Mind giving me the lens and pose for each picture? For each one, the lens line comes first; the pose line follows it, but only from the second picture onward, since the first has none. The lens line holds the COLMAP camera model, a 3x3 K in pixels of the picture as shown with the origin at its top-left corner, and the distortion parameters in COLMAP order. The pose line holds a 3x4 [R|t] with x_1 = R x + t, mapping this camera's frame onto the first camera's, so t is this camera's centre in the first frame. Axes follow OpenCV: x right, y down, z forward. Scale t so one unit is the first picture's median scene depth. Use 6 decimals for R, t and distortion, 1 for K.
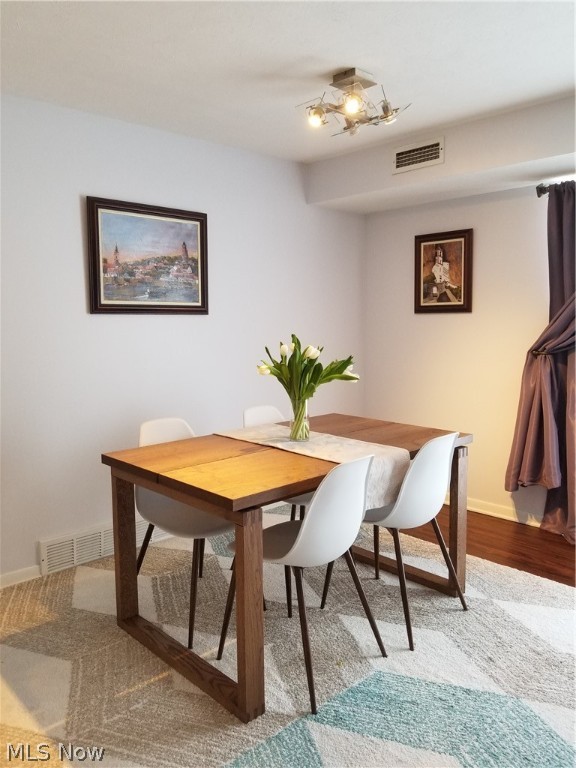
lens RADIAL K [[625.0, 0, 289.0], [0, 625.0, 375.2], [0, 0, 1]] dist [0.086243, -0.152050]
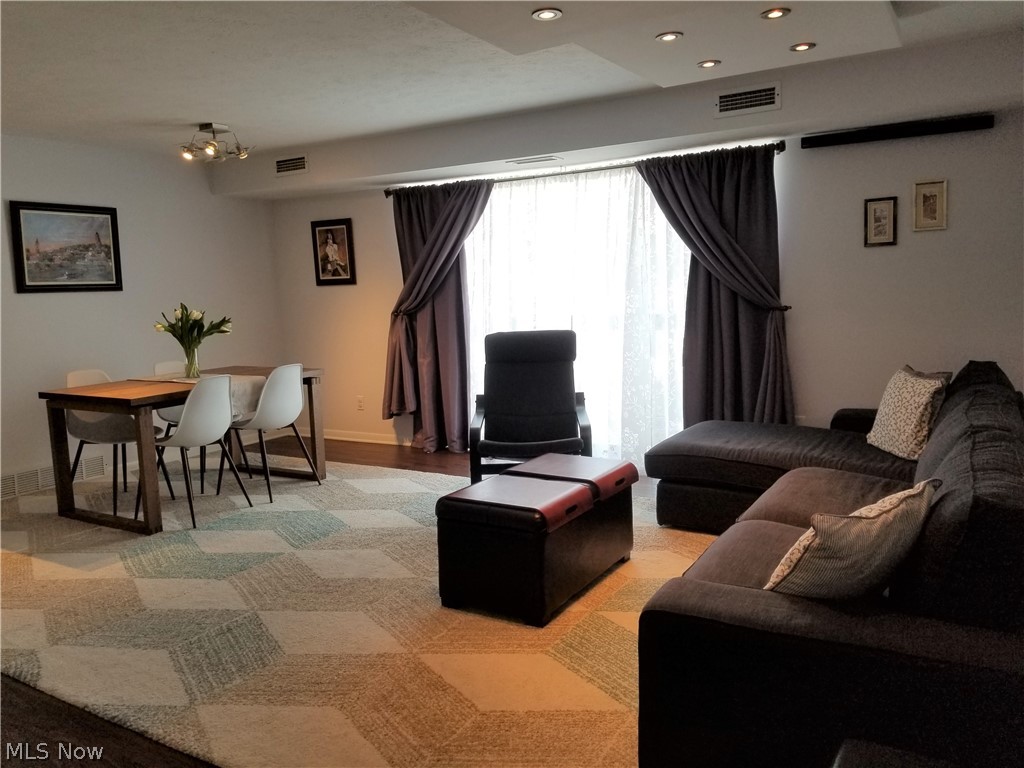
lens RADIAL K [[833.4, 0, 527.6], [0, 833.4, 380.7], [0, 0, 1]] dist [0.086243, -0.152050]
pose [[0.961469, -0.057077, 0.268923, 0.185874], [0.053011, 0.998343, 0.022364, 0.086095], [-0.269754, -0.007246, 0.962902, -0.828125]]
